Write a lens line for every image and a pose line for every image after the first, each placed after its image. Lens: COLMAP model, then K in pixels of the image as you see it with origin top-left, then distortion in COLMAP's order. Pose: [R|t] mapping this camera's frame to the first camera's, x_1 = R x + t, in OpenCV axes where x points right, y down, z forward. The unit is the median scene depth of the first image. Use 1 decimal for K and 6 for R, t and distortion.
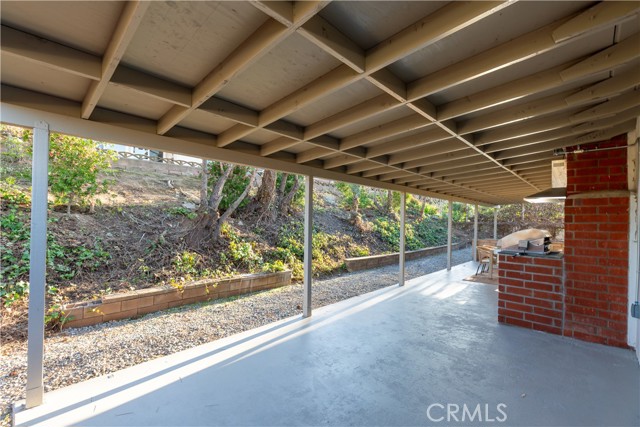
lens RADIAL K [[293.7, 0, 320.0], [0, 293.7, 213.5], [0, 0, 1]] dist [0.001422, -0.000779]
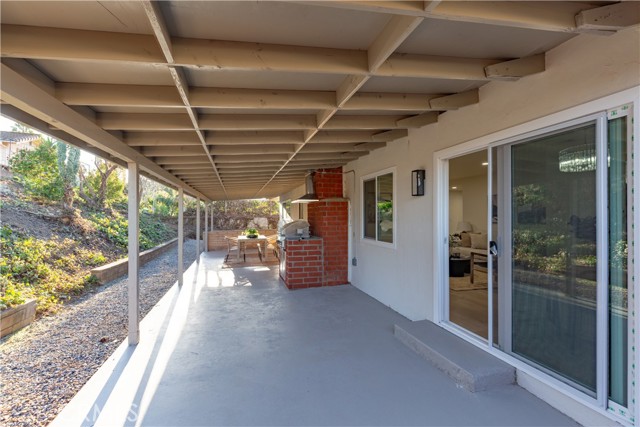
lens RADIAL K [[293.7, 0, 320.0], [0, 293.7, 213.5], [0, 0, 1]] dist [0.001422, -0.000779]
pose [[0.482235, -0.014456, 0.875923, -0.549669], [-0.005598, 0.999793, 0.019582, -0.014844], [-0.876024, -0.014347, 0.482054, 0.225803]]
